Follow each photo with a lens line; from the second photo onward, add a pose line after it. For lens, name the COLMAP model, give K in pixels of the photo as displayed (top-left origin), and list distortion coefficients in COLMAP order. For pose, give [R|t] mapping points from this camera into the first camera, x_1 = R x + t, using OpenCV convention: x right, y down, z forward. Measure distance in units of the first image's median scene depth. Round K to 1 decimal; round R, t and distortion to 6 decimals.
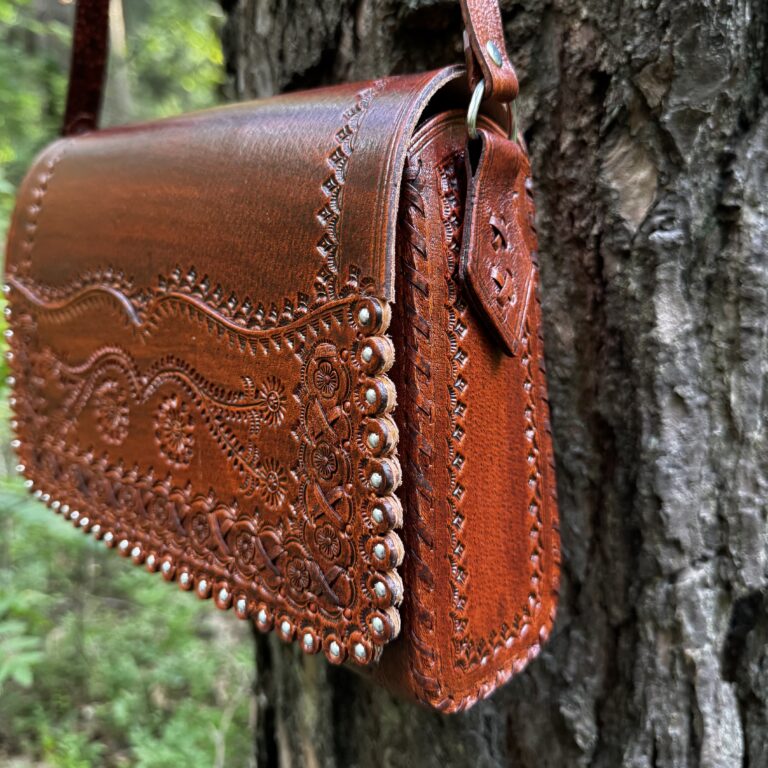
lens RADIAL K [[811.6, 0, 362.4], [0, 811.6, 334.1], [0, 0, 1]] dist [-0.038810, 0.000000]
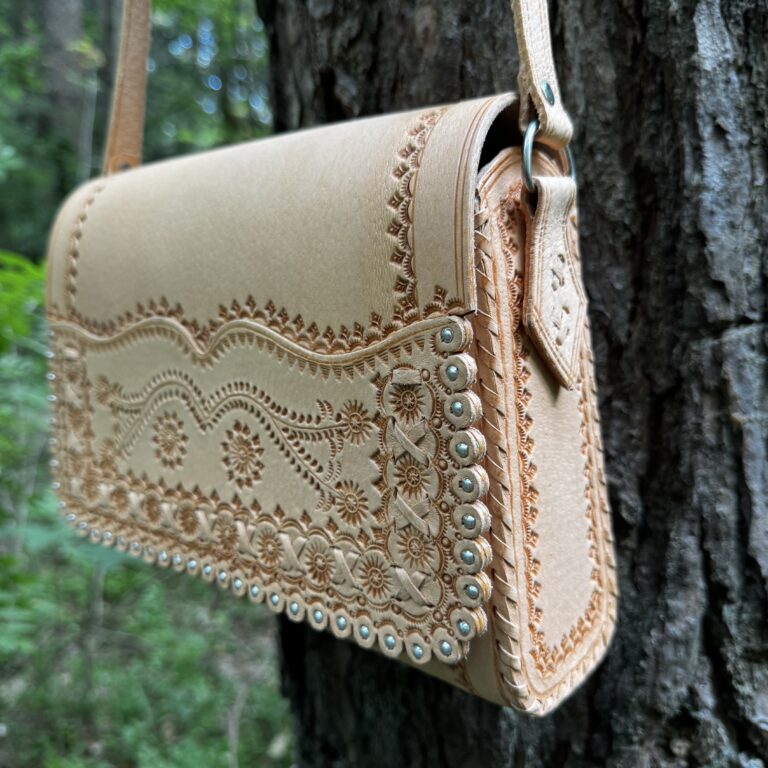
lens RADIAL K [[811.6, 0, 363.1], [0, 811.6, 405.7], [0, 0, 1]] dist [-0.038810, 0.000000]
pose [[0.999970, 0.005802, -0.005077, -0.043219], [-0.006027, 0.998941, -0.045605, 0.465615], [0.004807, 0.045635, 0.998947, 0.022714]]
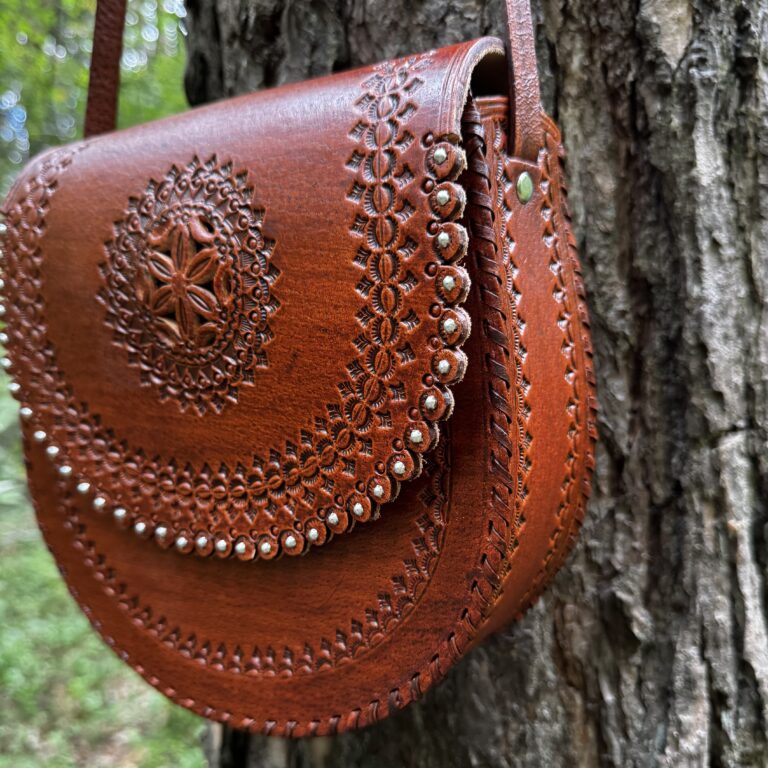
lens RADIAL K [[811.6, 0, 363.3], [0, 811.6, 435.8], [0, 0, 1]] dist [-0.038810, 0.000000]
pose [[0.972766, -0.022525, 0.230691, -0.274953], [0.046860, 0.993827, -0.100560, 0.397192], [-0.227001, 0.108632, 0.967817, 0.150793]]
